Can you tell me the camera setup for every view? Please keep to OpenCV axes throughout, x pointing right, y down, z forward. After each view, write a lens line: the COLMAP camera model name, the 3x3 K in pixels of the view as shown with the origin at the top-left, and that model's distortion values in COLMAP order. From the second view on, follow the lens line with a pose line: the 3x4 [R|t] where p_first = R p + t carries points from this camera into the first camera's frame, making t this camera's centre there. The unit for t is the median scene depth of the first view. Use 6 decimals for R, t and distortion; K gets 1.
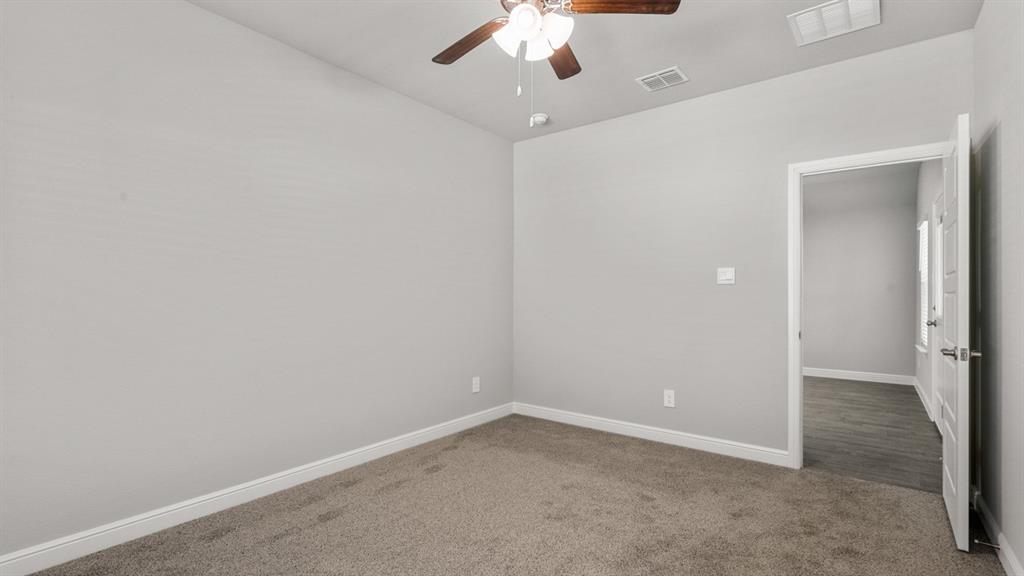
lens RADIAL K [[468.8, 0, 512.8], [0, 468.8, 289.7], [0, 0, 1]] dist [0.000943, -0.000322]
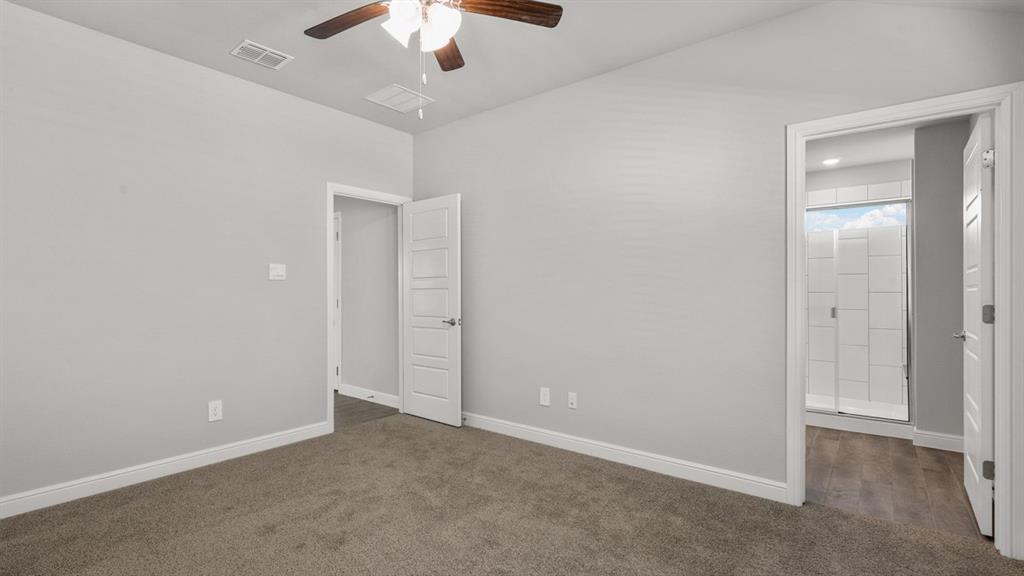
lens RADIAL K [[468.8, 0, 512.8], [0, 468.8, 289.7], [0, 0, 1]] dist [0.000943, -0.000322]
pose [[0.016880, -0.003061, 0.999853, -0.658706], [-0.006252, 0.999975, 0.003167, 0.003066], [-0.999838, -0.006304, 0.016861, 0.557544]]
